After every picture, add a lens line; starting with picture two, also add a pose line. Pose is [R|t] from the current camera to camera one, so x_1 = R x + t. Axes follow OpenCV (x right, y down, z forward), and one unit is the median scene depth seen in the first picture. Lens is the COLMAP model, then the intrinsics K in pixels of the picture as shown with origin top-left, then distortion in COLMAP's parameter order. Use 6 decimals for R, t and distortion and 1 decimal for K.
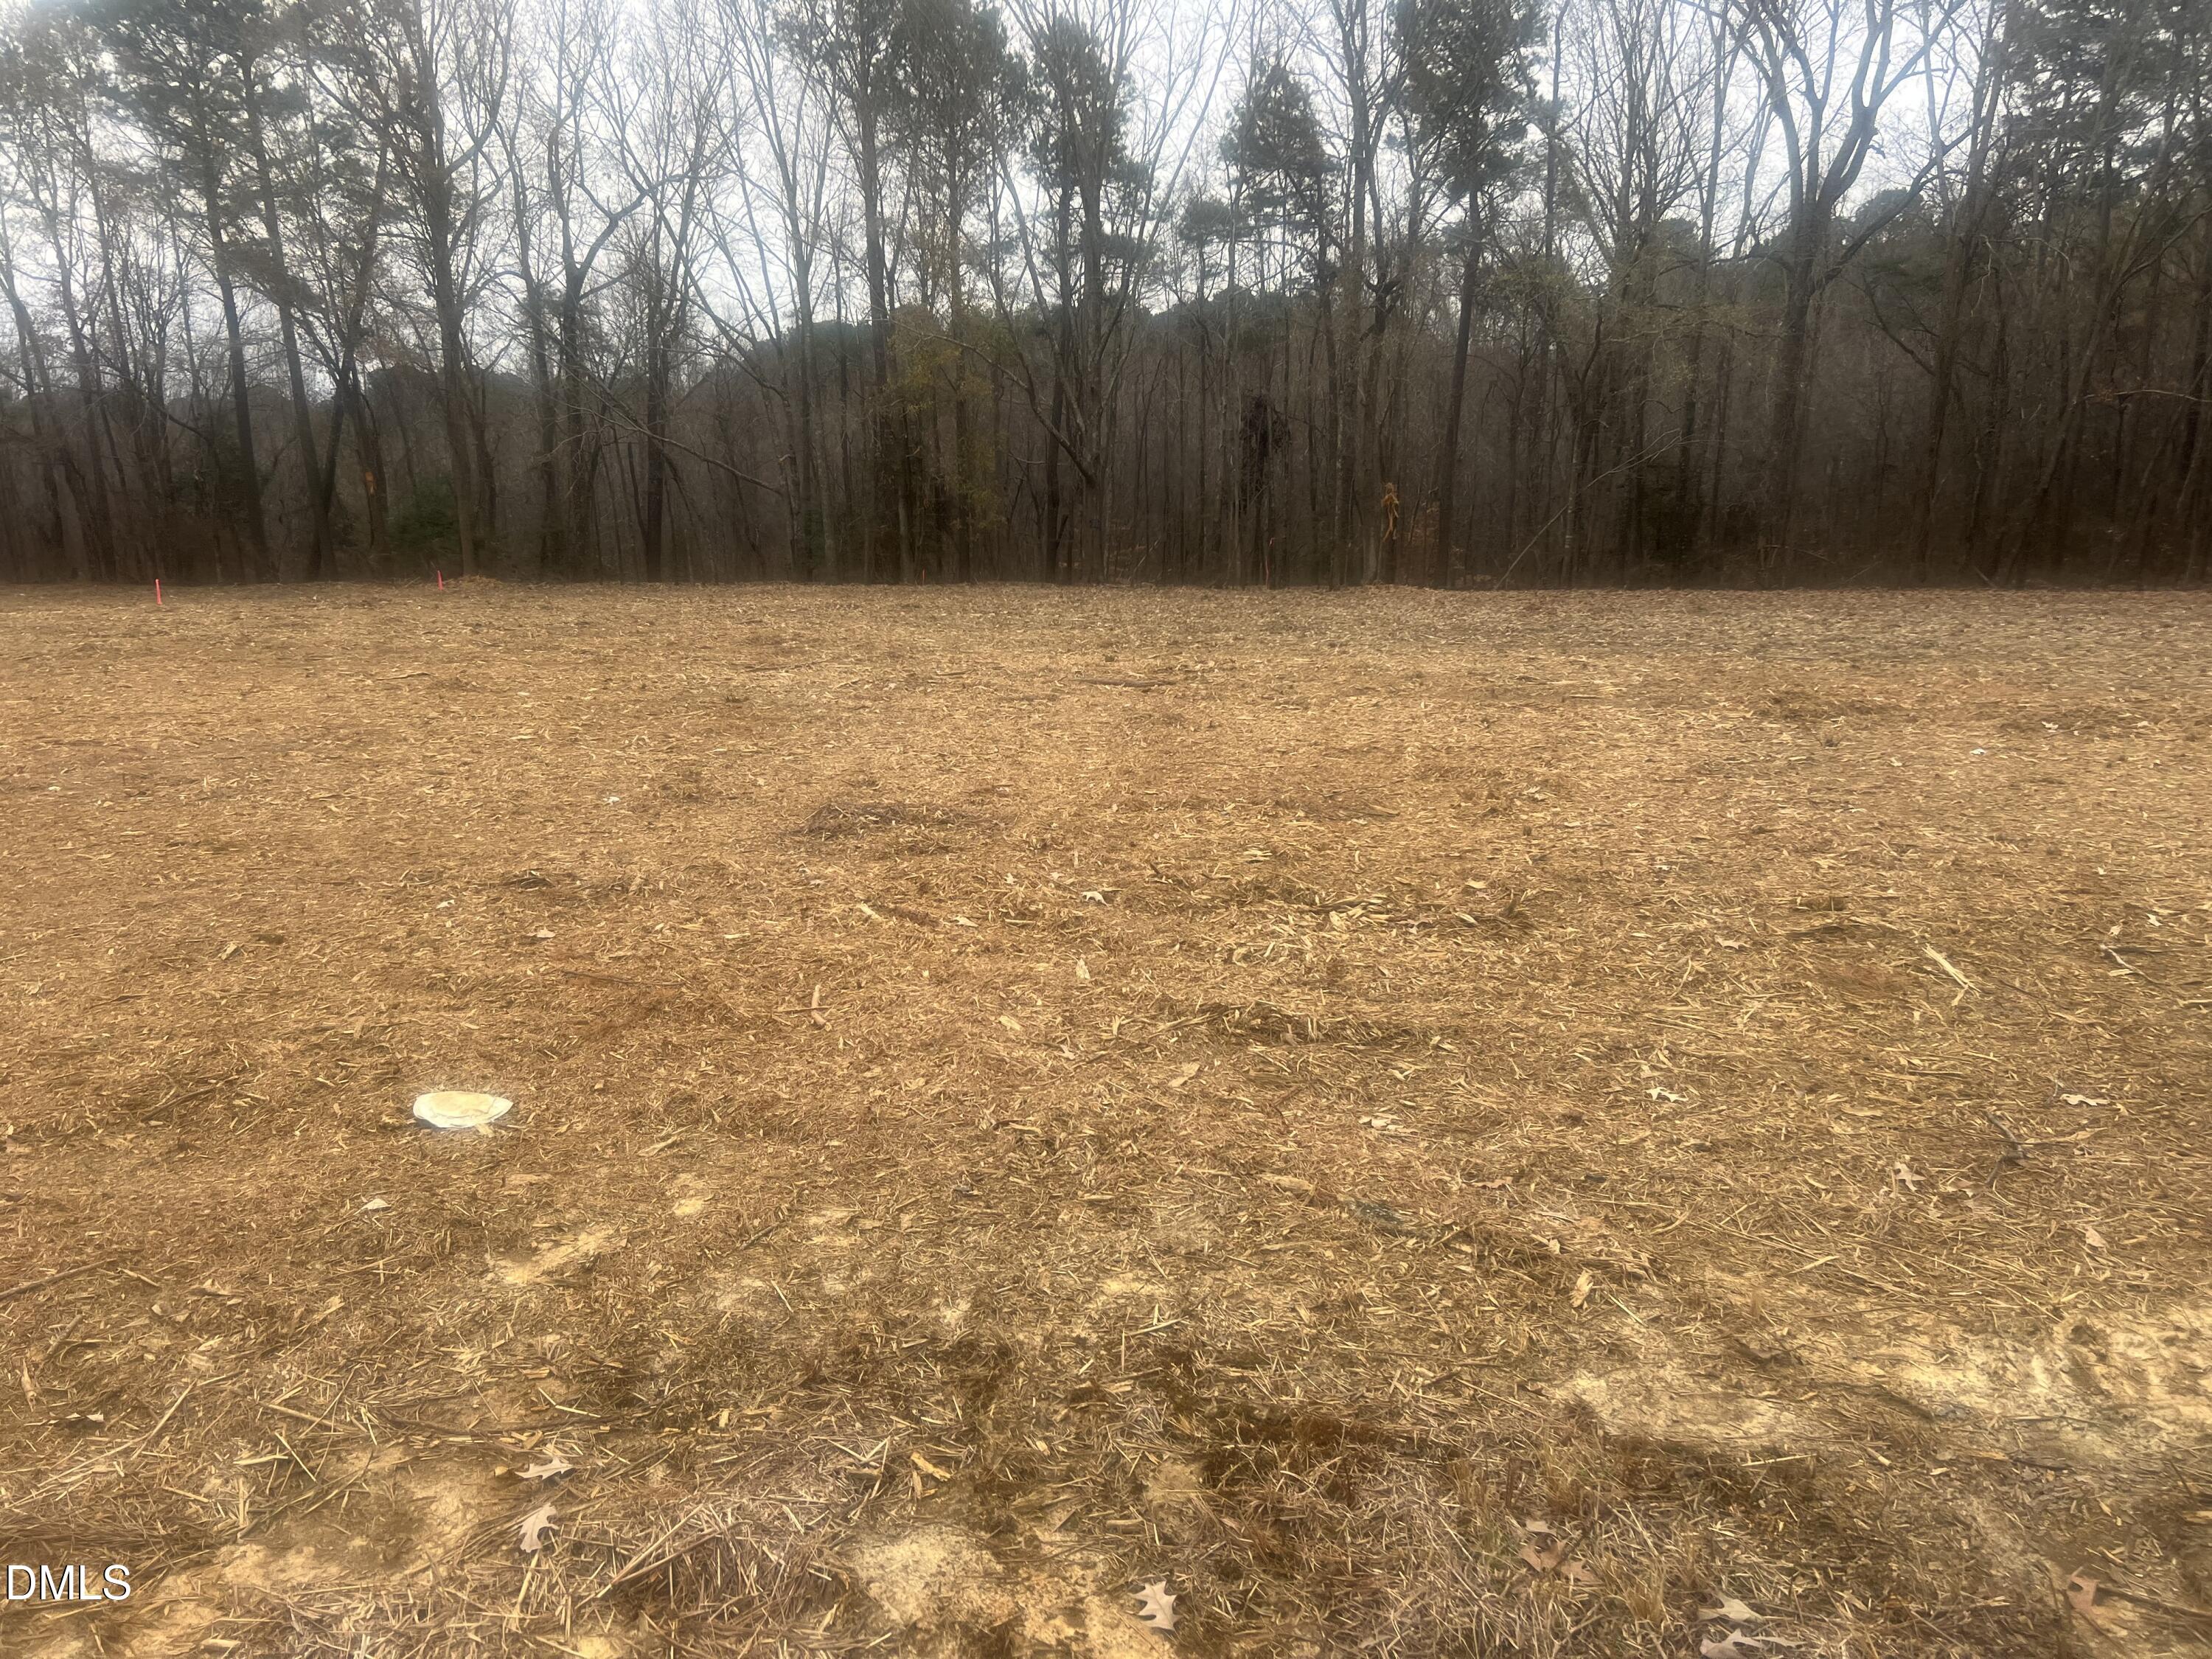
lens RADIAL K [[1536.3, 0, 1153.1], [0, 1536.3, 784.5], [0, 0, 1]] dist [0.060442, -0.072029]
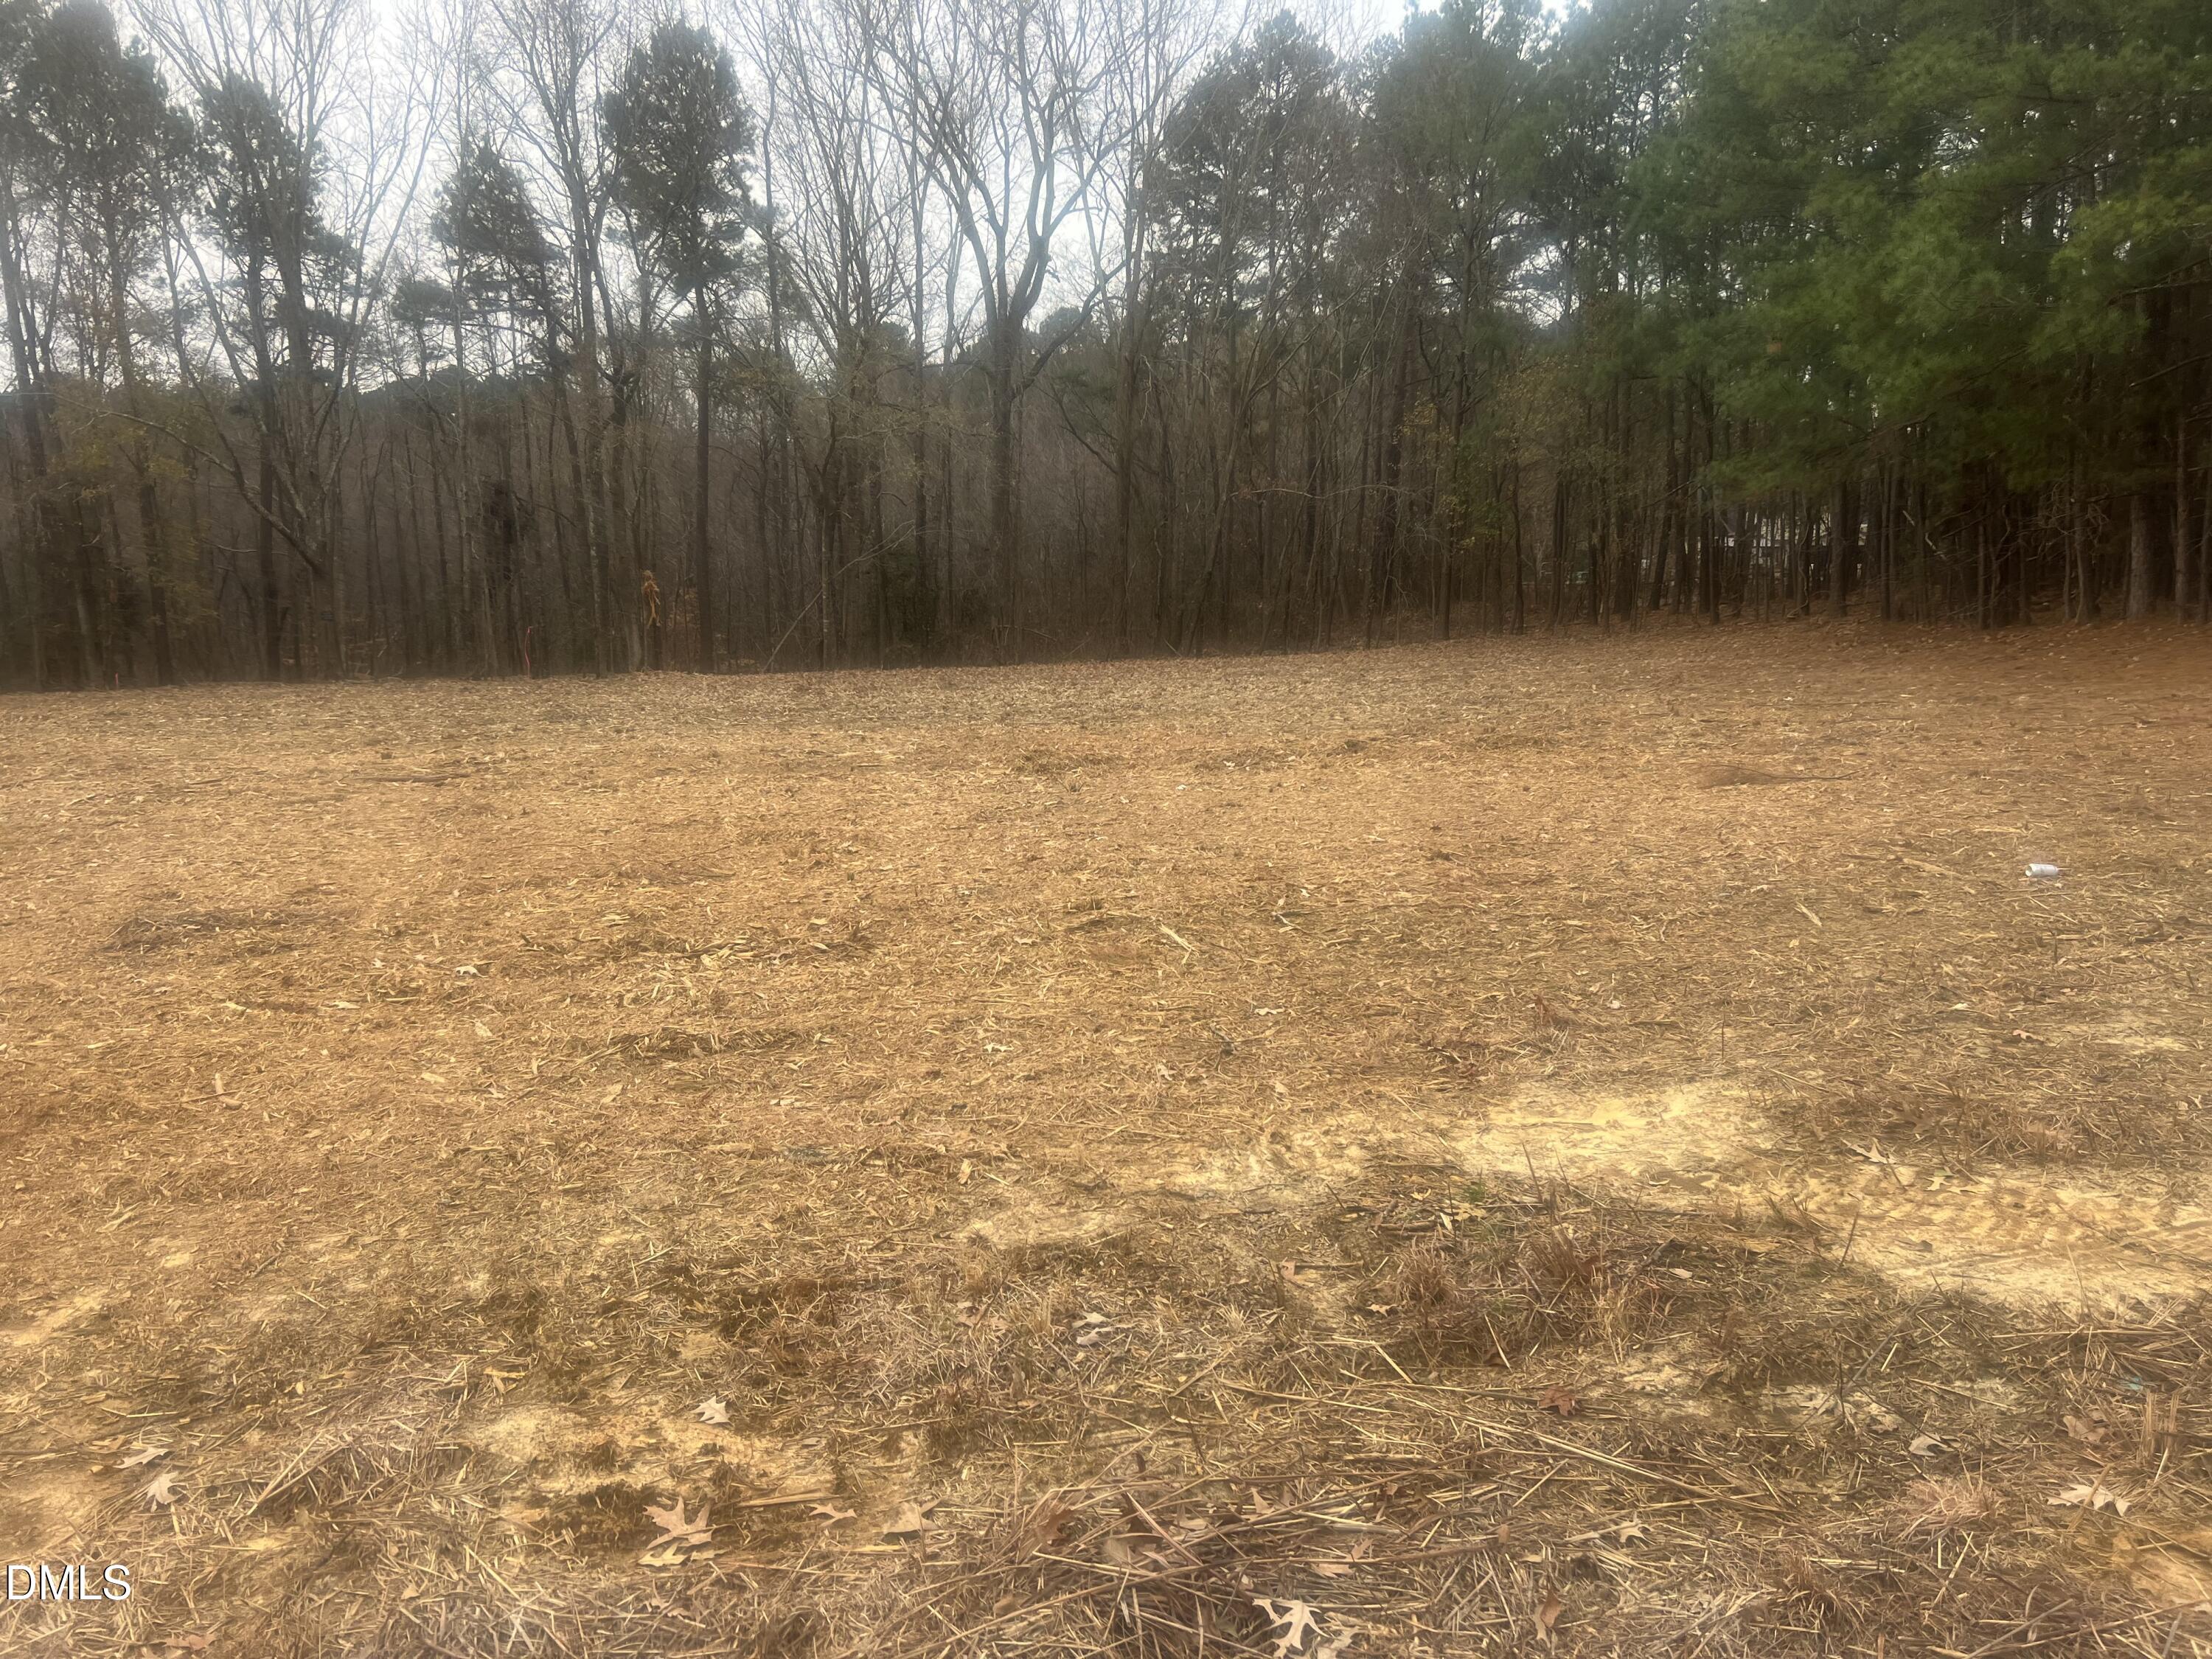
lens RADIAL K [[1636.4, 0, 1134.7], [0, 1636.4, 832.6], [0, 0, 1]] dist [0.085330, -0.098615]
pose [[0.893294, -0.082532, 0.441830, -0.131966], [0.095696, 0.995382, -0.007545, 0.032803], [-0.439167, 0.049021, 0.897067, -0.245927]]
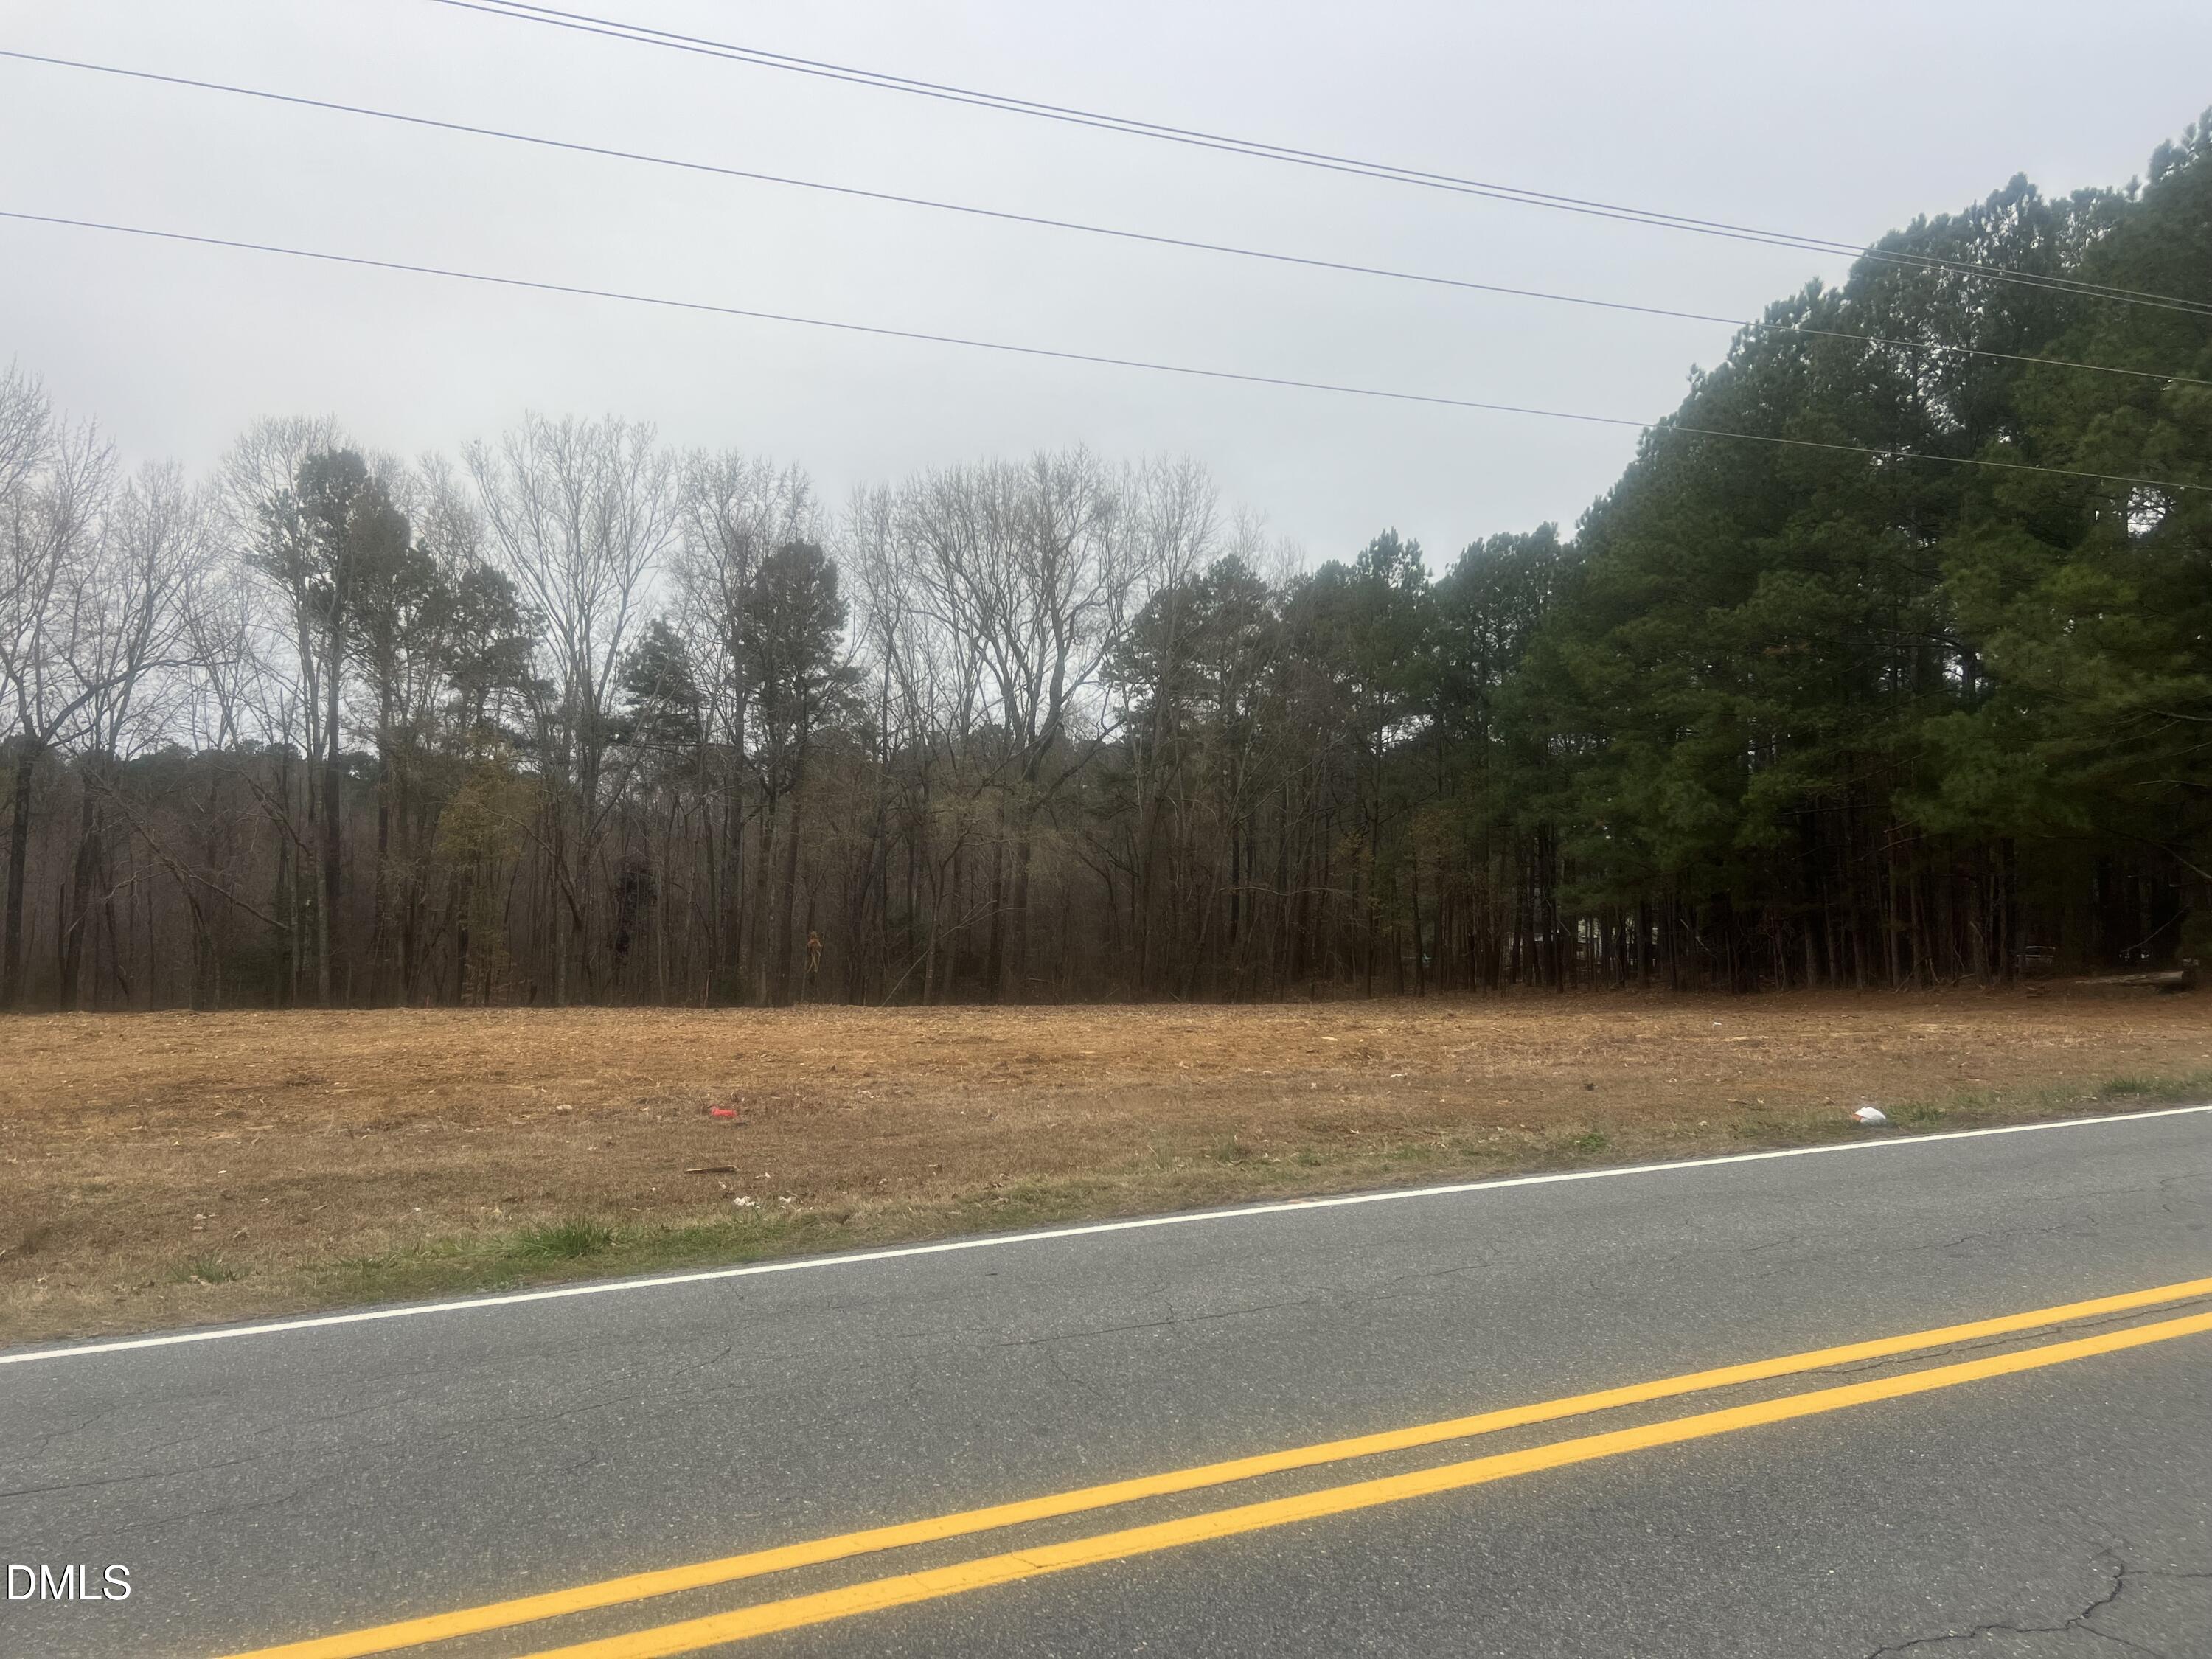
lens RADIAL K [[1633.5, 0, 1106.0], [0, 1633.5, 829.5], [0, 0, 1]] dist [0.009740, -0.052378]
pose [[0.851372, 0.052780, 0.521900, -0.762620], [0.079437, 0.970478, -0.227731, 0.141567], [-0.518512, 0.235342, 0.822046, -0.754655]]
